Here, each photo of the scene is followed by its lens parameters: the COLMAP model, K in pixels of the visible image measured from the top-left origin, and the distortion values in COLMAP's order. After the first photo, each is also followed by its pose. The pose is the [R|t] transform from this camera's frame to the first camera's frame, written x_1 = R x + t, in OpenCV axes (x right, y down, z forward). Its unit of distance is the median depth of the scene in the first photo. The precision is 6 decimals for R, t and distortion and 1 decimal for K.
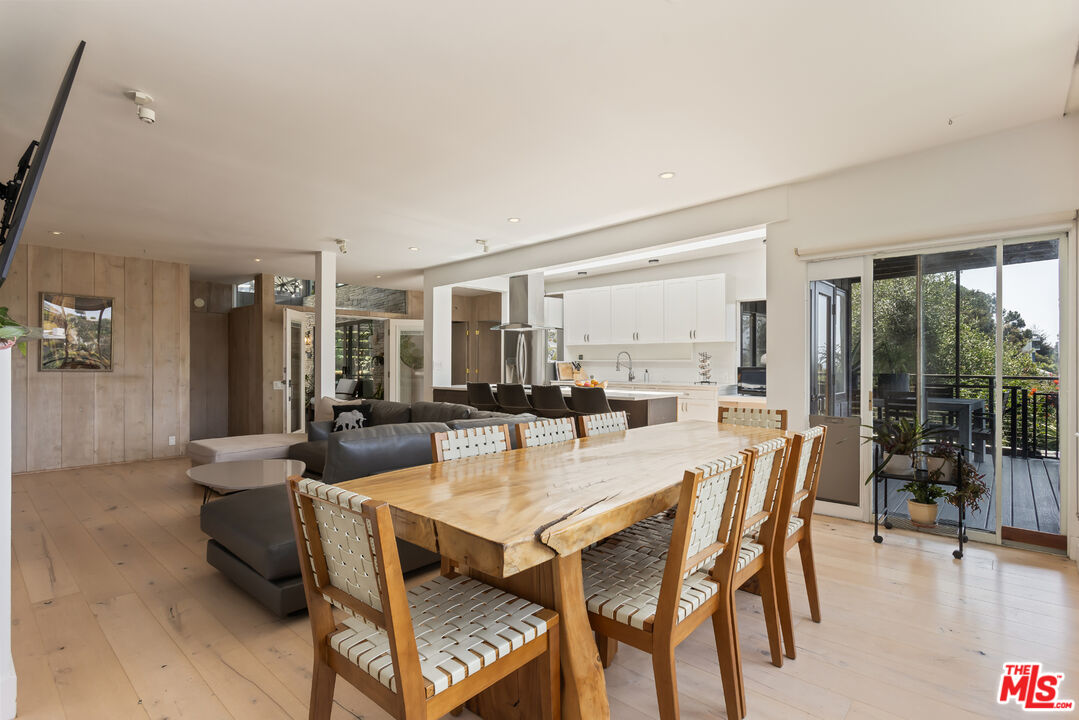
lens RADIAL K [[542.0, 0, 539.5], [0, 542.0, 360.0], [0, 0, 1]] dist [0.002918, 0.000549]
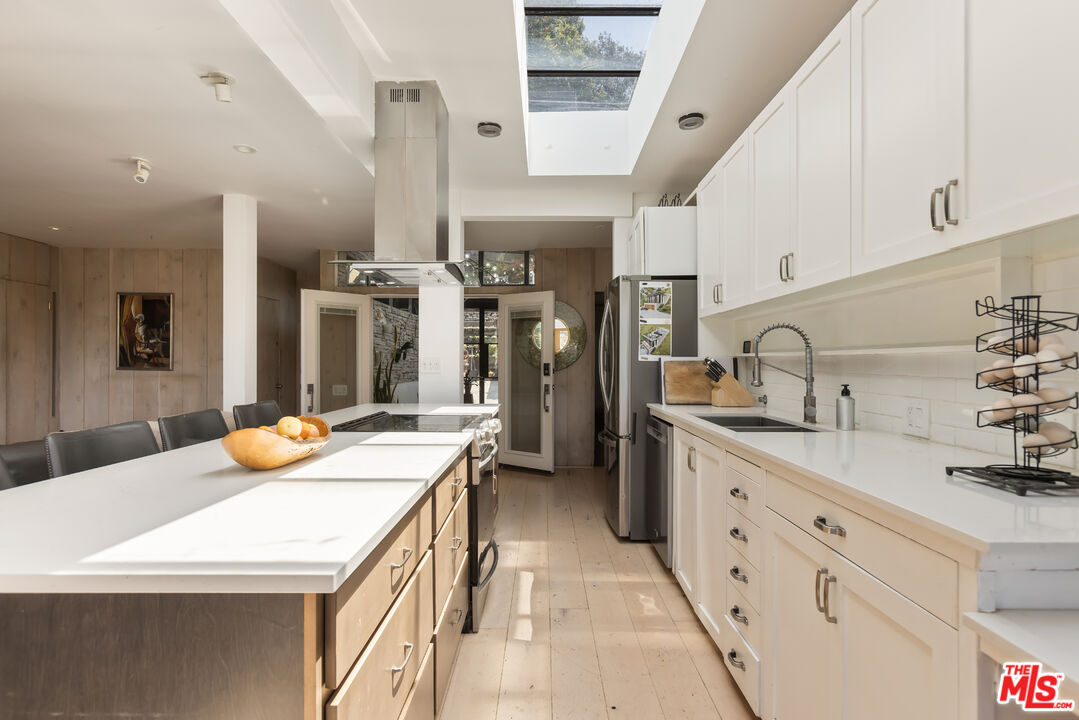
lens RADIAL K [[542.0, 0, 539.5], [0, 542.0, 360.0], [0, 0, 1]] dist [0.002918, 0.000549]
pose [[0.661031, -0.001879, -0.750357, 0.321833], [0.002853, 0.999996, 0.000008, 0.004639], [0.750353, -0.002146, 0.661033, 0.751273]]
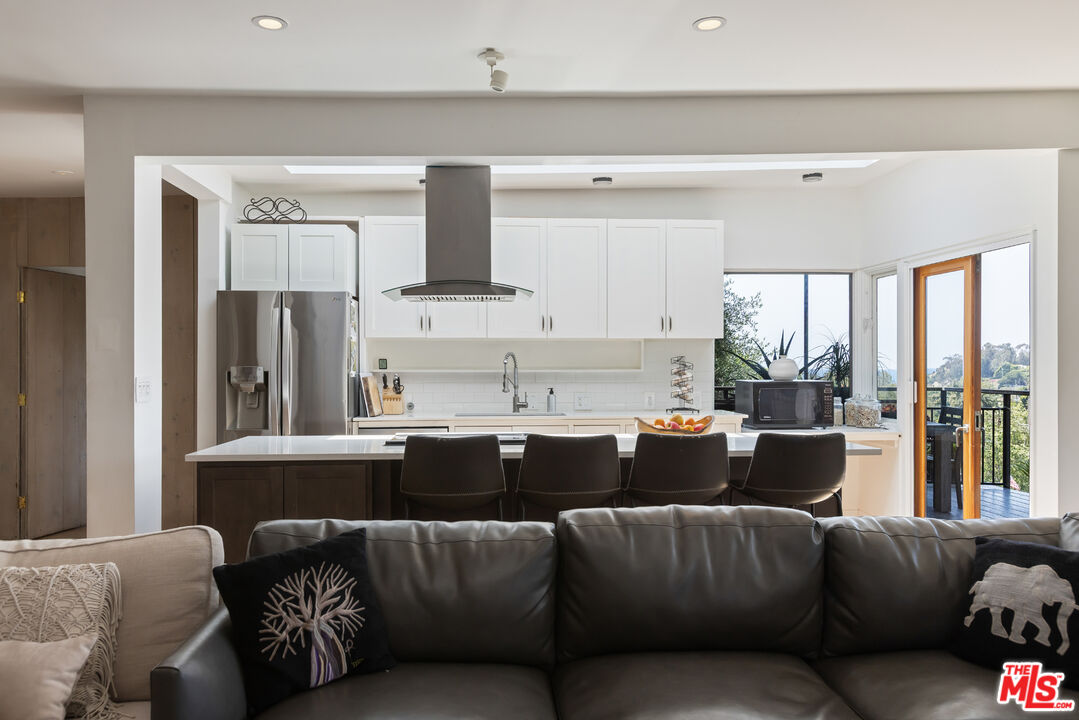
lens RADIAL K [[864.4, 0, 539.5], [0, 864.4, 360.0], [0, 0, 1]] dist [0.042949, 0.000519]
pose [[0.705452, 0.006801, 0.708725, -0.418226], [-0.002737, 0.999973, -0.006872, -0.004240], [-0.708752, 0.002908, 0.705452, 0.459834]]
